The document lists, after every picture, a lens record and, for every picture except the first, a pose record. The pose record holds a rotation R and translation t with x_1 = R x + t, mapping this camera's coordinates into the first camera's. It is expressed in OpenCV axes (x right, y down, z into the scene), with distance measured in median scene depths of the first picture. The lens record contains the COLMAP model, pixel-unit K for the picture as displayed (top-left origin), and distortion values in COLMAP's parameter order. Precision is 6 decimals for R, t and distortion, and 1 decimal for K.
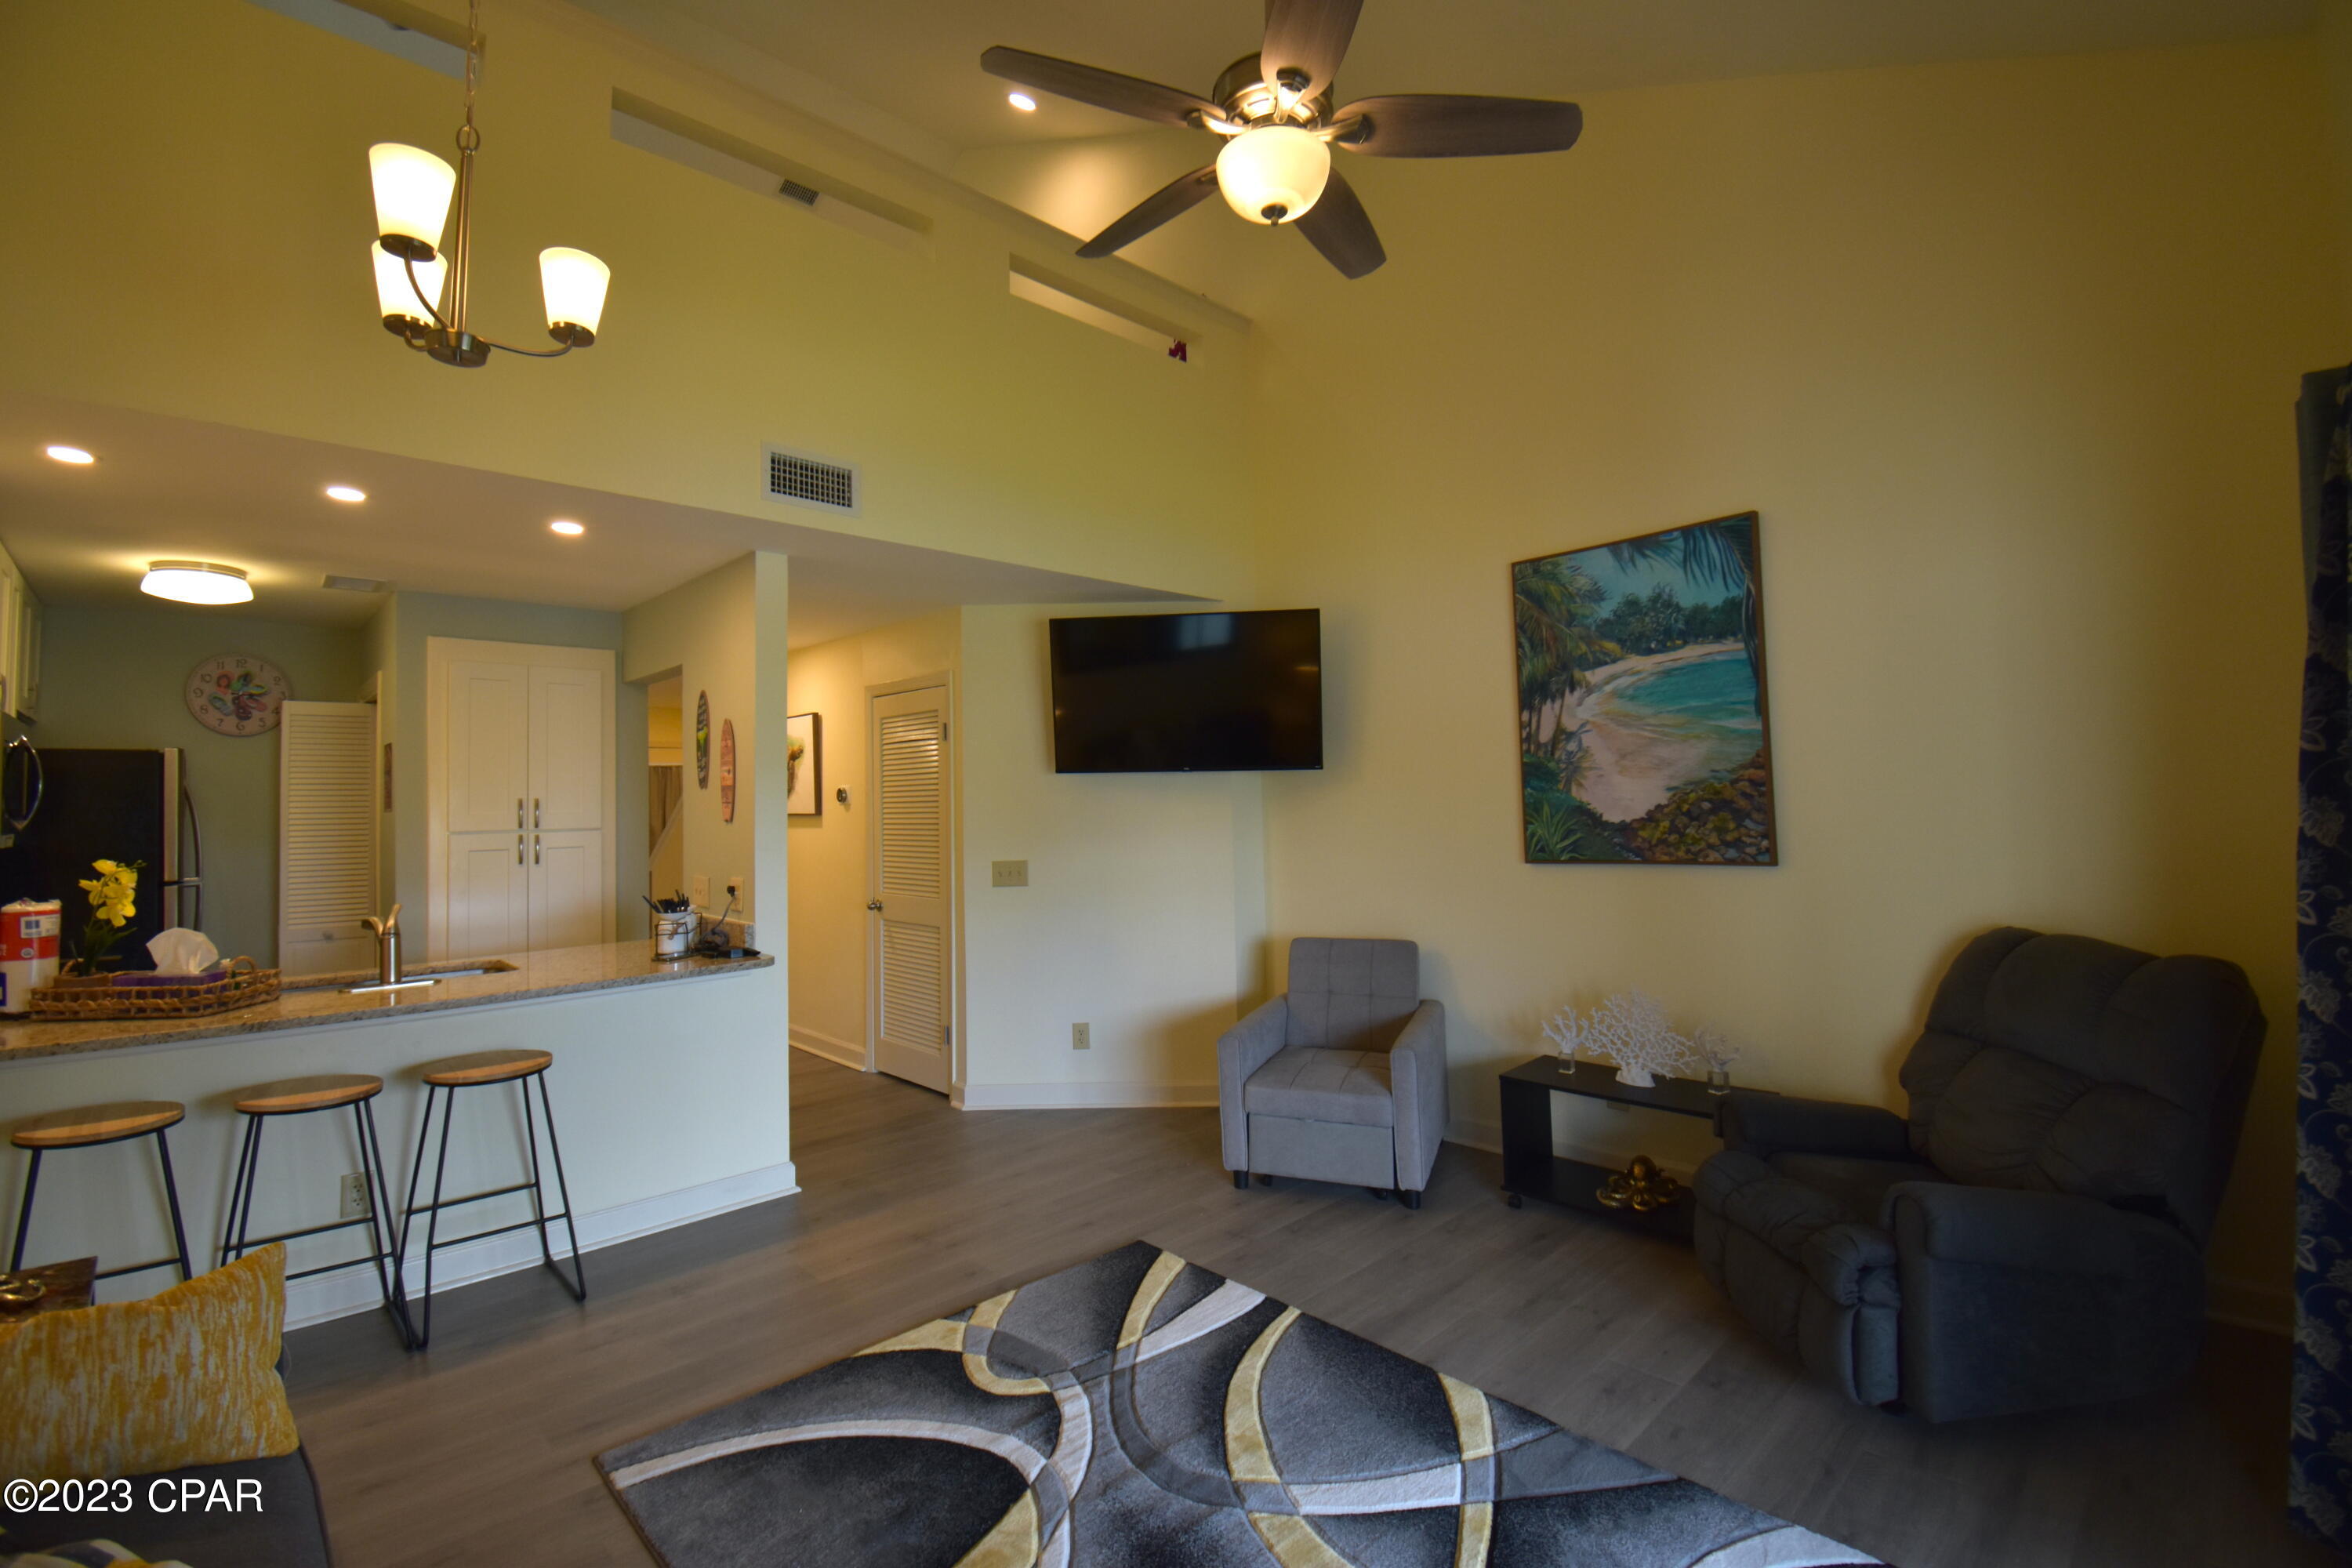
lens RADIAL K [[1034.0, 0, 1192.7], [0, 1034.0, 744.0], [0, 0, 1]] dist [0.007723, -0.013671]
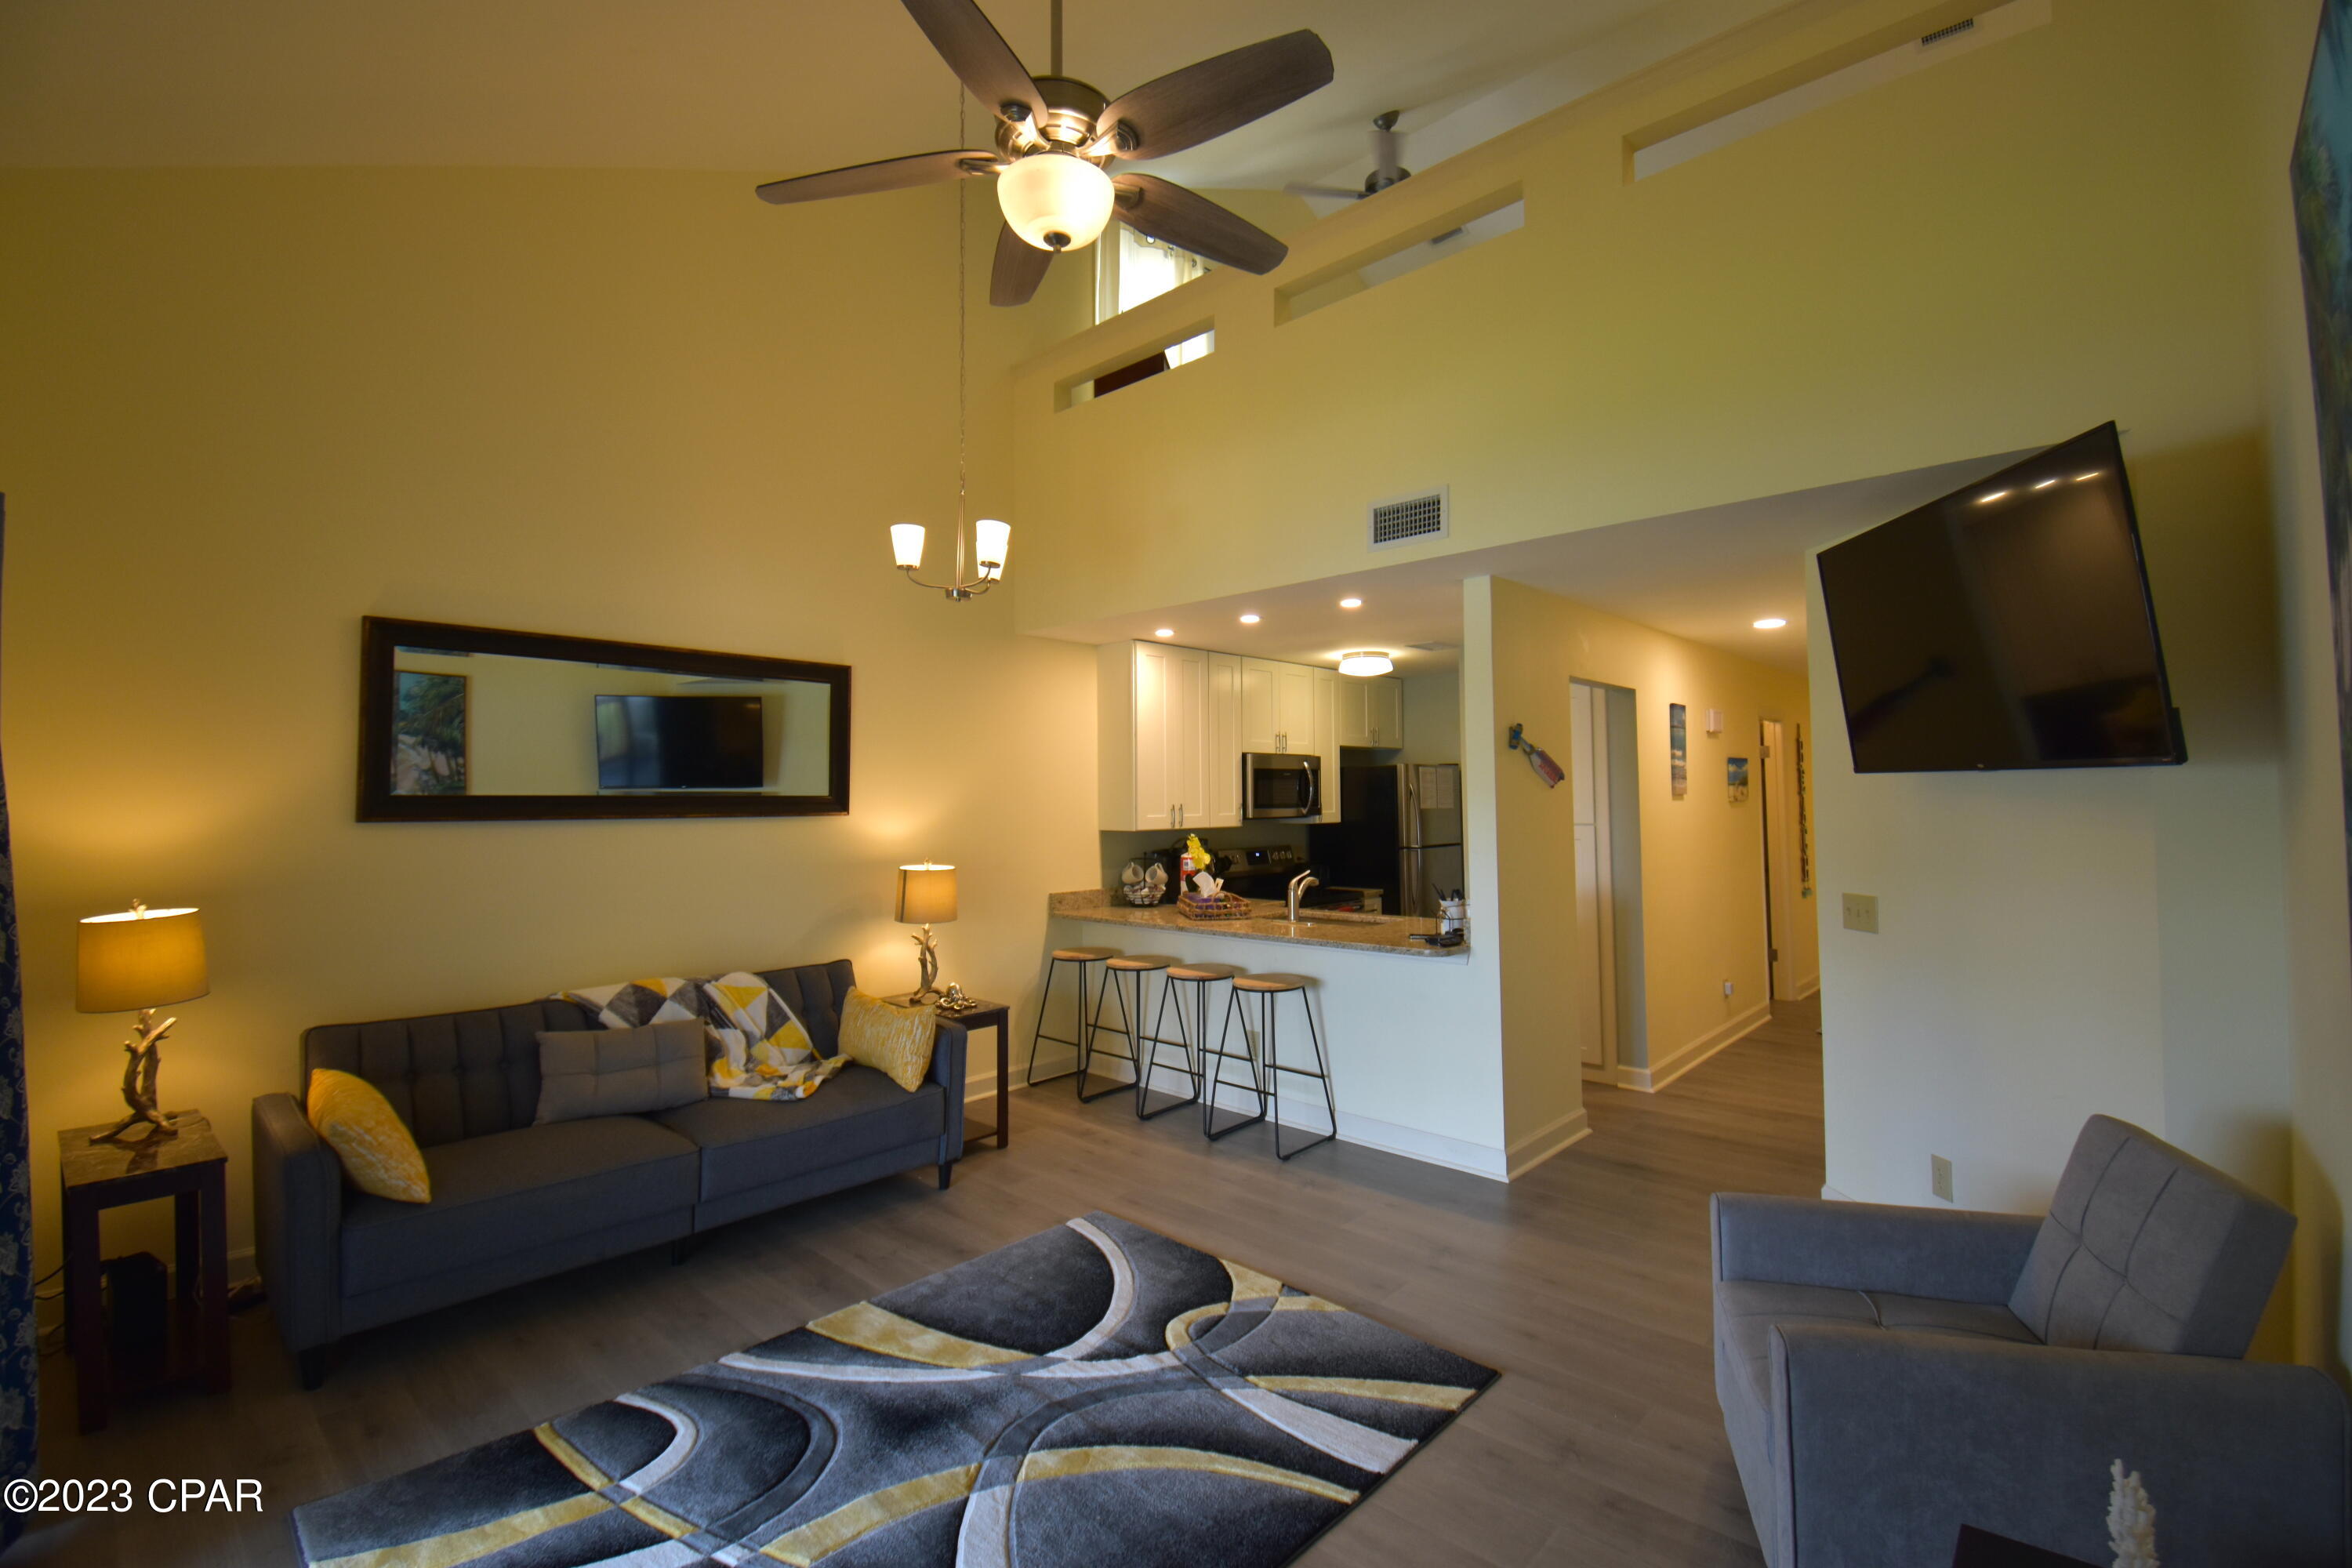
lens RADIAL K [[1034.0, 0, 1205.2], [0, 1034.0, 745.6], [0, 0, 1]] dist [0.007723, -0.013671]
pose [[0.048357, -0.033638, -0.998264, 0.849340], [0.065161, 0.997410, -0.030453, 0.004612], [0.996702, -0.063575, 0.050424, 0.856270]]
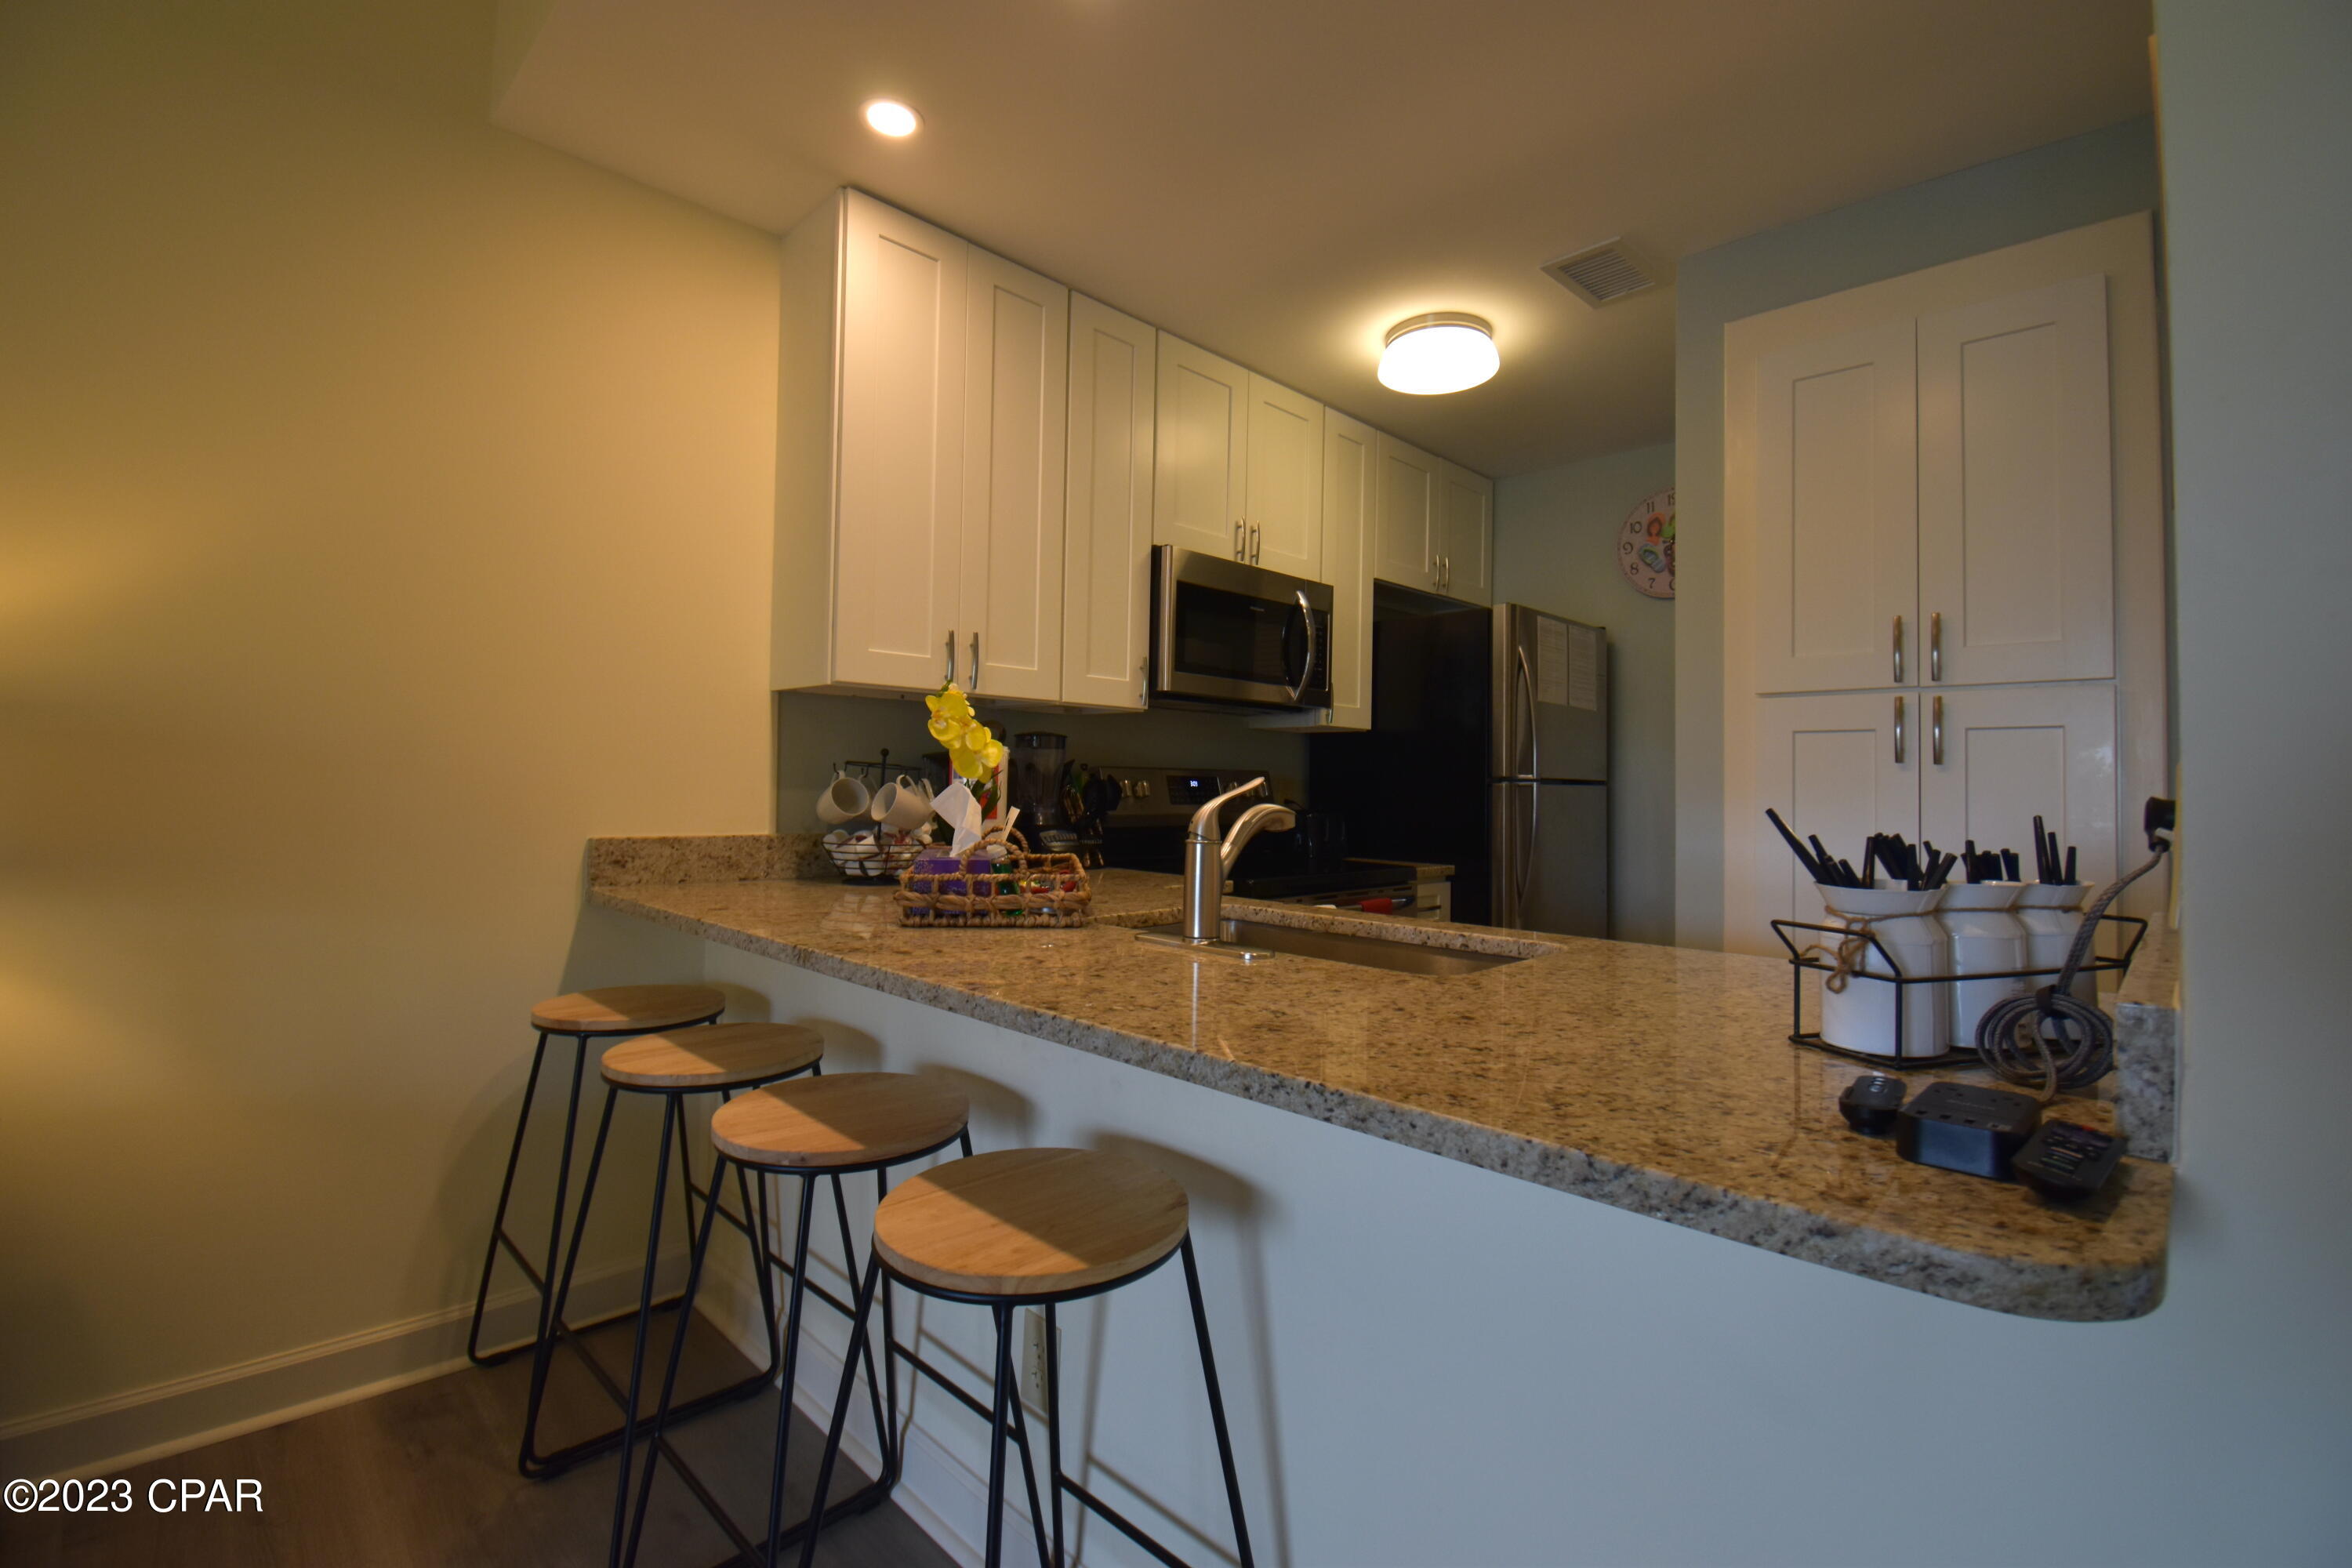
lens RADIAL K [[1034.0, 0, 1216.0], [0, 1034.0, 757.5], [0, 0, 1]] dist [0.007723, -0.013671]
pose [[0.026772, -0.009788, -0.999594, -0.329911], [0.034973, 0.999349, -0.008849, 0.162740], [0.999030, -0.034722, 0.027097, 1.064302]]
